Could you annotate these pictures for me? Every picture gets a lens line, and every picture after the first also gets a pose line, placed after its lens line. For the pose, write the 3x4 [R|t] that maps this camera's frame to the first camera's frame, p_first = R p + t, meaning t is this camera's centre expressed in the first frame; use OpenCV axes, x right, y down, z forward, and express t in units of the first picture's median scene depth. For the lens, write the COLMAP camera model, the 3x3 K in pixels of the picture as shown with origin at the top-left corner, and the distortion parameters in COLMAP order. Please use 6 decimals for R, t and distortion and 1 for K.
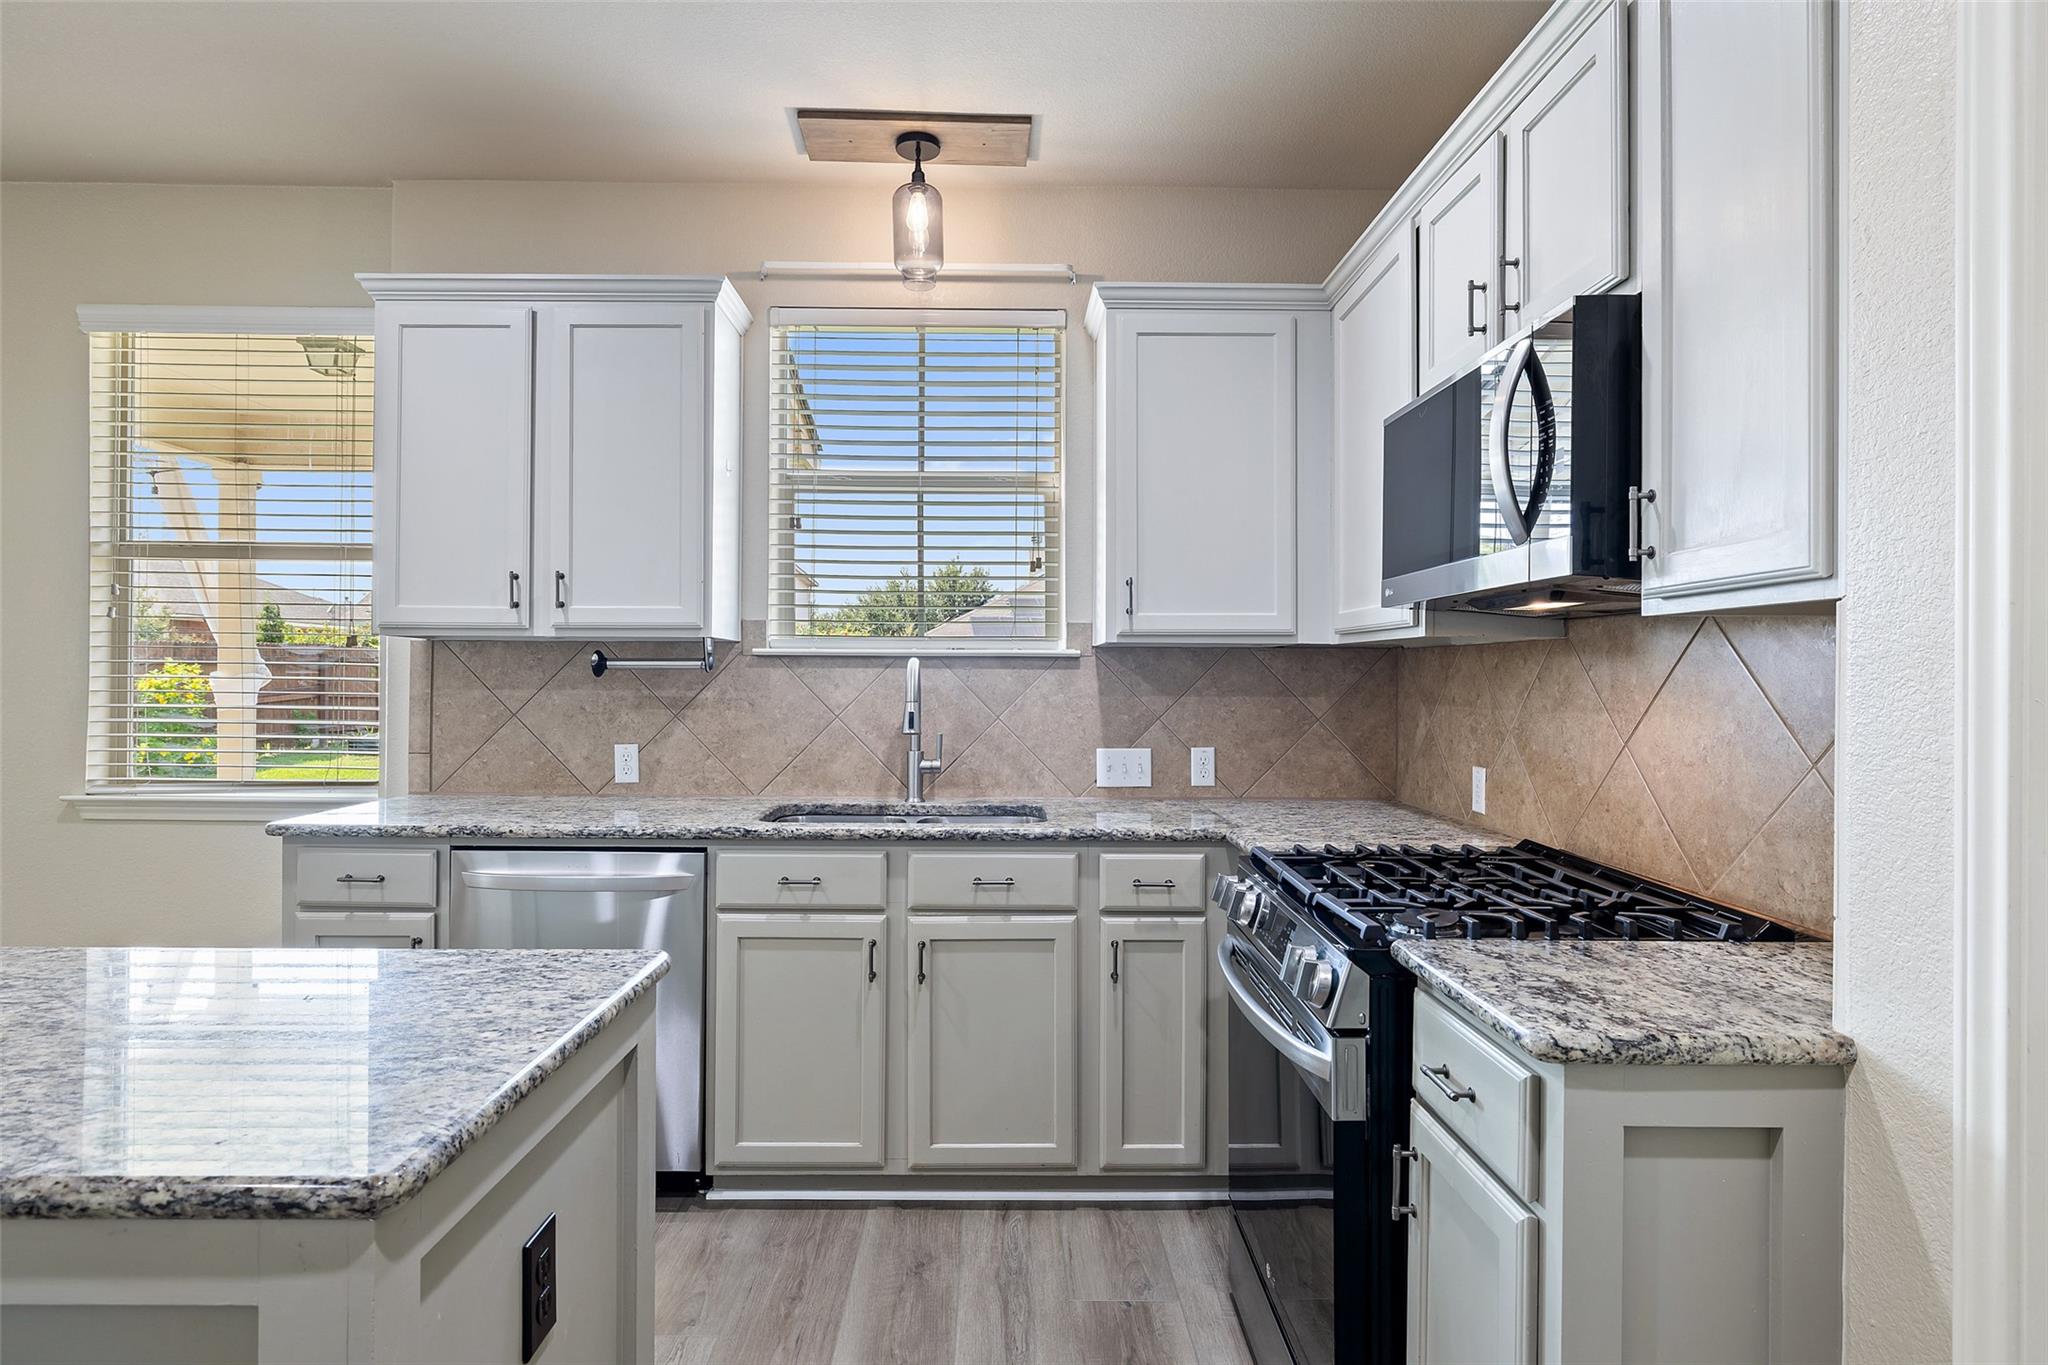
lens RADIAL K [[1101.0, 0, 1012.0], [0, 1101.0, 672.7], [0, 0, 1]] dist [-0.002830, 0.001998]
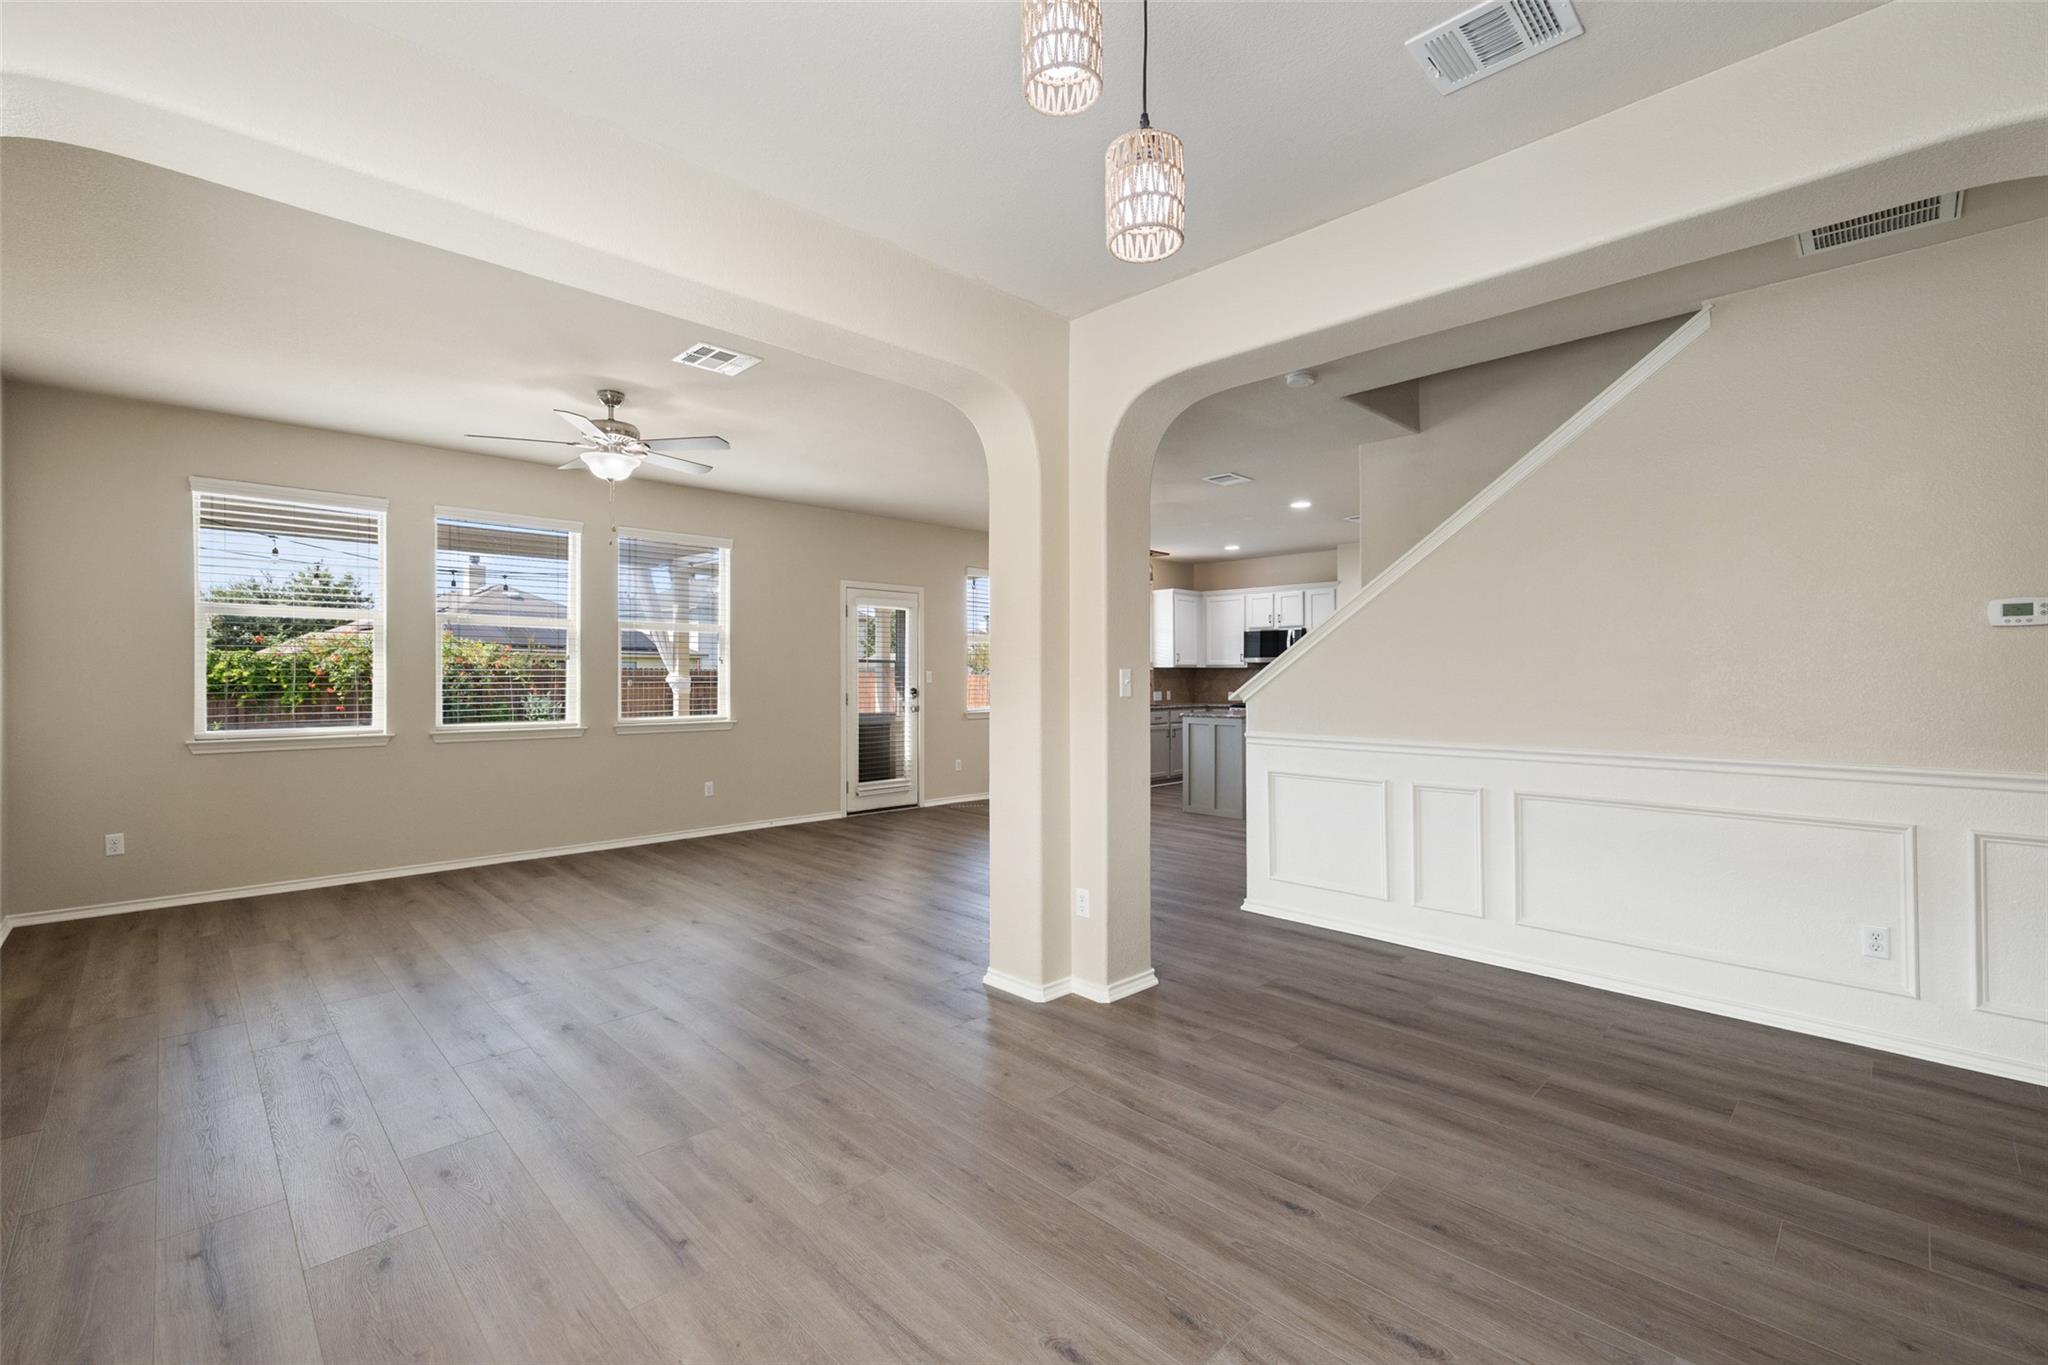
lens RADIAL K [[873.7, 0, 1019.3], [0, 873.7, 674.9], [0, 0, 1]] dist [0.001934, -0.000180]
pose [[0.720598, -0.008854, 0.693297, -2.899350], [0.003406, 0.999952, 0.009230, -0.031423], [-0.693345, -0.004290, 0.720593, -1.177181]]
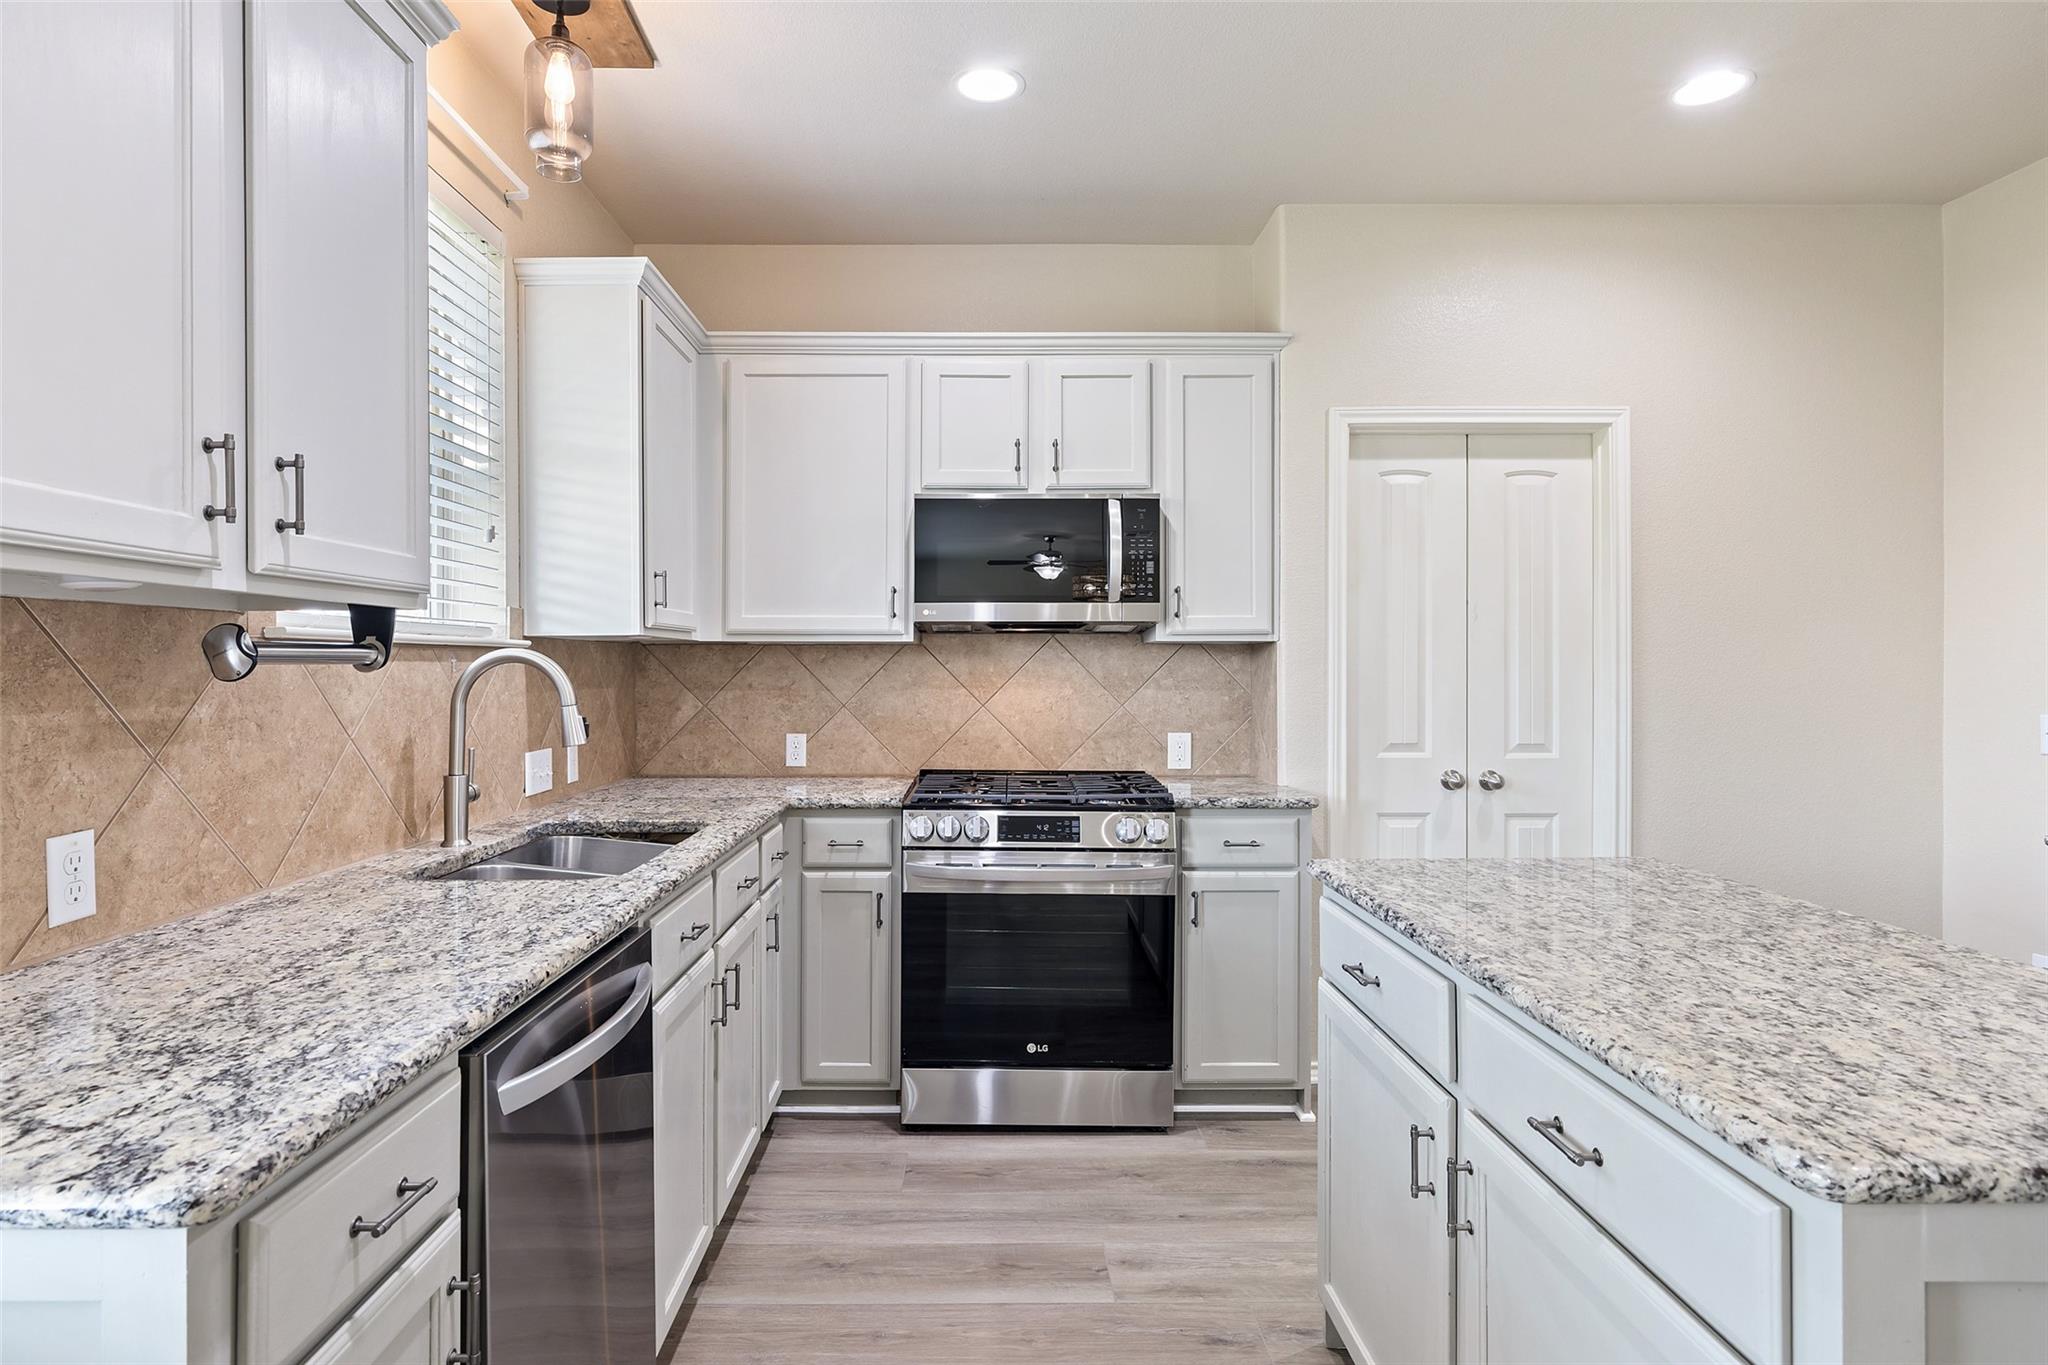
lens RADIAL K [[1080.9, 0, 982.0], [0, 1080.9, 672.2], [0, 0, 1]] dist [-0.002395, -0.000088]
pose [[0.009362, -0.009956, 0.999907, -0.854246], [-0.001700, 0.999949, 0.009972, -0.004898], [-0.999955, -0.001793, 0.009344, 0.694122]]
